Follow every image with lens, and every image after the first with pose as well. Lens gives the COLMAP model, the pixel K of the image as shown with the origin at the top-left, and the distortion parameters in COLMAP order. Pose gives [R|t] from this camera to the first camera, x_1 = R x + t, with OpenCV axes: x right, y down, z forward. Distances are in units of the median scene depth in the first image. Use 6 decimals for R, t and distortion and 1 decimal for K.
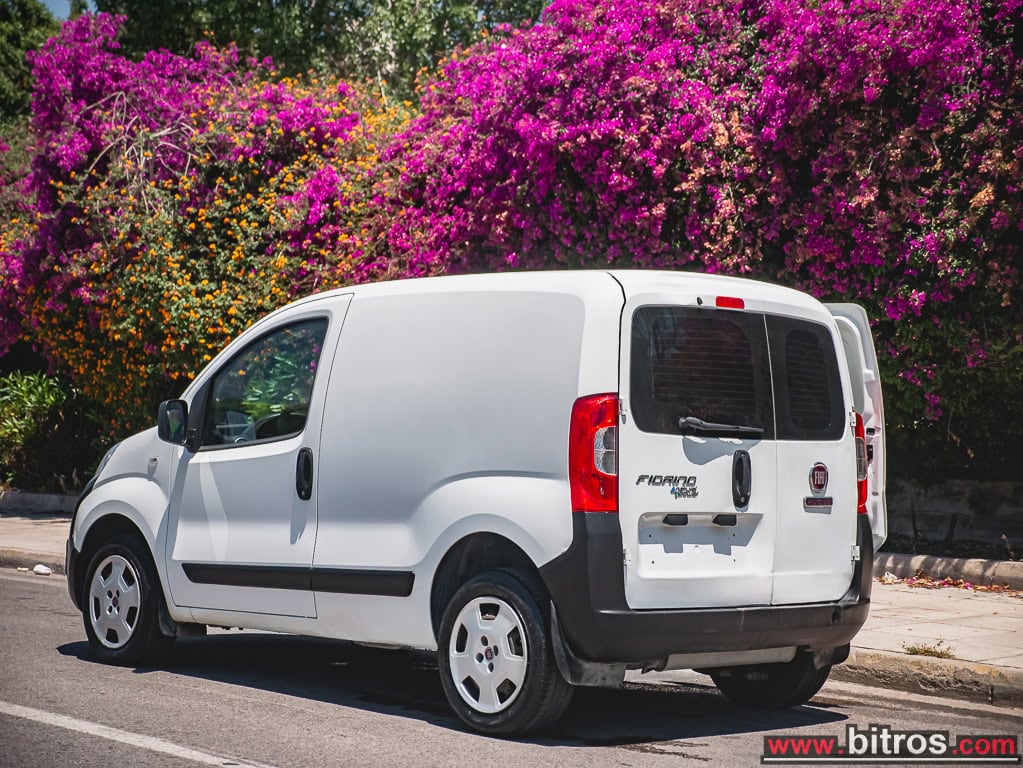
lens RADIAL K [[1959.9, 0, 511.5], [0, 1959.9, 384.0], [0, 0, 1]] dist [0.092853, 1.435239]
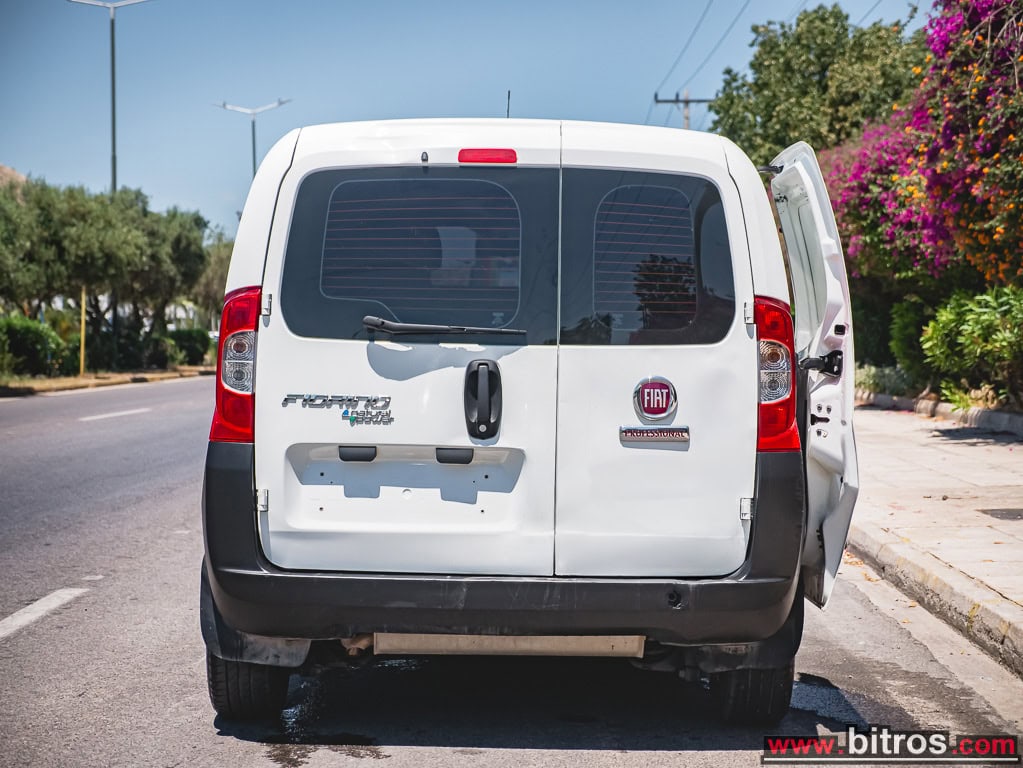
lens RADIAL K [[1959.9, 0, 511.5], [0, 1959.9, 384.0], [0, 0, 1]] dist [0.092853, 1.435239]
pose [[0.738161, 0.001264, -0.674624, 0.615413], [0.027305, 0.999123, 0.031749, 0.019963], [0.674072, -0.041856, 0.737479, 0.477422]]
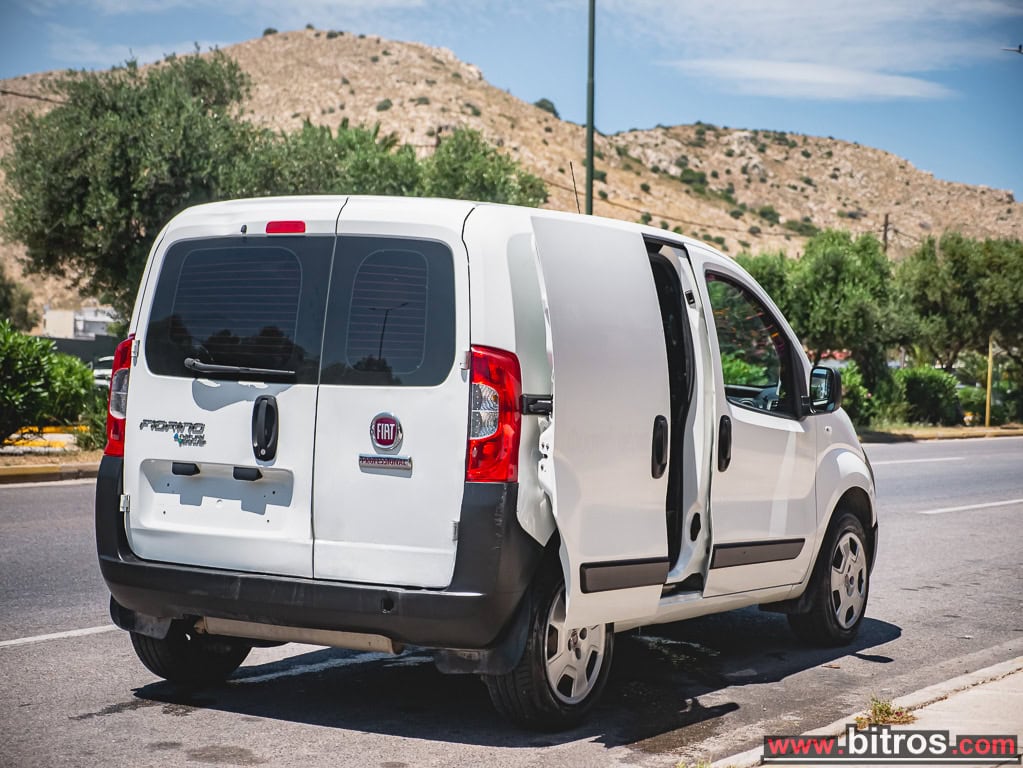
lens RADIAL K [[1959.9, 0, 511.5], [0, 1959.9, 384.0], [0, 0, 1]] dist [0.092853, 1.435239]
pose [[0.304564, -0.005588, -0.952476, 0.989837], [0.008318, 0.999960, -0.003206, 0.032455], [0.952456, -0.006946, 0.304598, 0.842559]]
